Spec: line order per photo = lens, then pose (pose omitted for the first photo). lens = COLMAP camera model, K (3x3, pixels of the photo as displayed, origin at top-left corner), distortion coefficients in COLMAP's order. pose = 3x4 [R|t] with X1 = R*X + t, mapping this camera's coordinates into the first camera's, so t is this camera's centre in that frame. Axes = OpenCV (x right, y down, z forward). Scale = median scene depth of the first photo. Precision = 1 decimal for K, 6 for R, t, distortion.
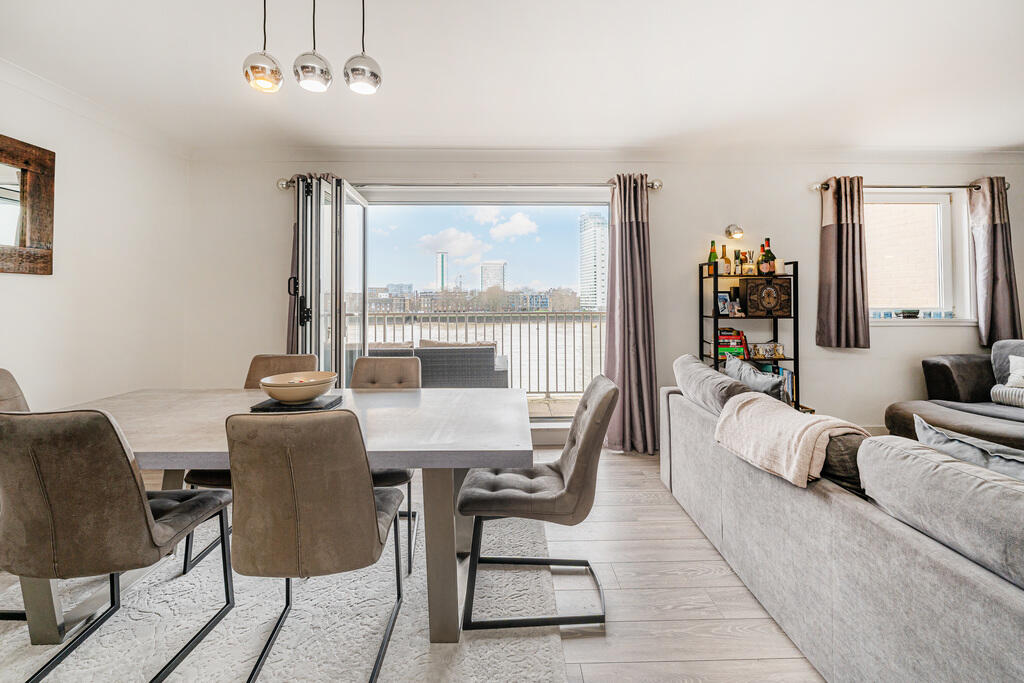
lens RADIAL K [[444.3, 0, 514.4], [0, 444.3, 294.1], [0, 0, 1]] dist [-0.000210, -0.000487]
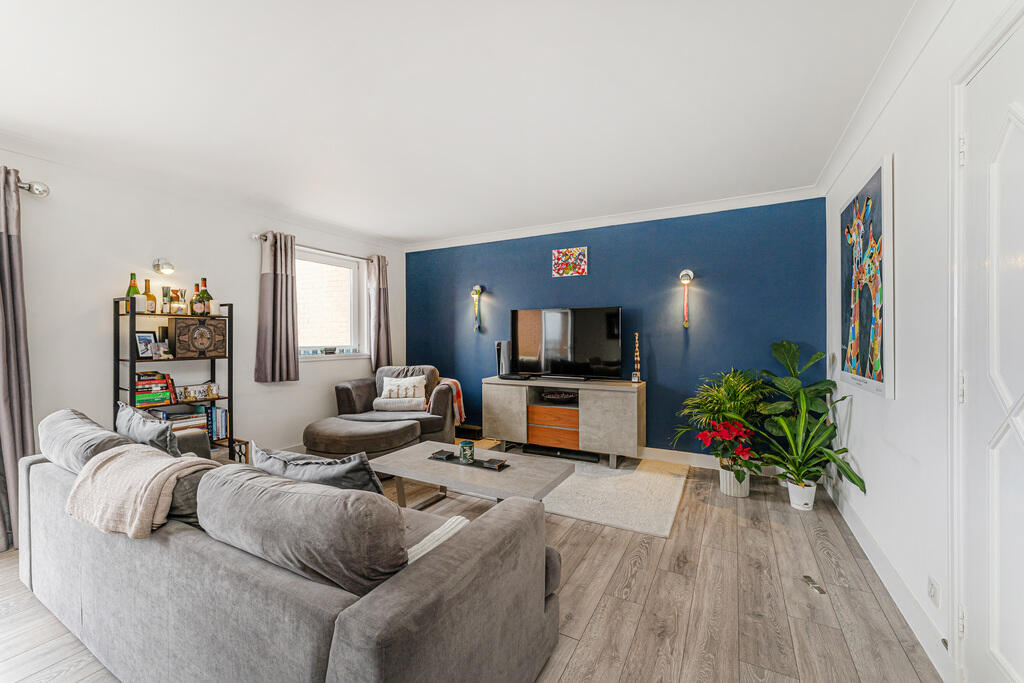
lens RADIAL K [[412.8, 0, 509.8], [0, 412.8, 341.6], [0, 0, 1]] dist [0.002824, 0.000069]
pose [[0.505790, -0.007205, 0.862626, 0.124091], [-0.012309, 0.999803, 0.015568, -0.007477], [-0.862569, -0.018492, 0.505602, -0.057426]]
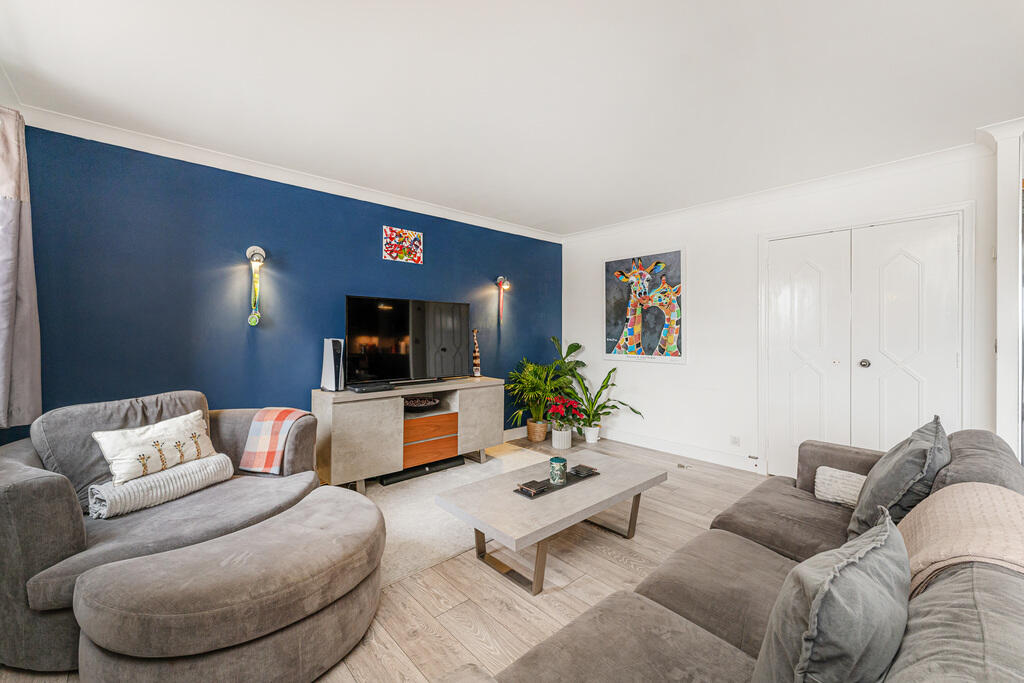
lens RADIAL K [[412.8, 0, 511.1], [0, 412.8, 336.1], [0, 0, 1]] dist [0.002824, 0.000069]
pose [[-0.651164, -0.005958, 0.758913, 0.298365], [-0.012098, 0.999924, -0.002530, 0.001594], [-0.758840, -0.010829, -0.651187, 0.859020]]
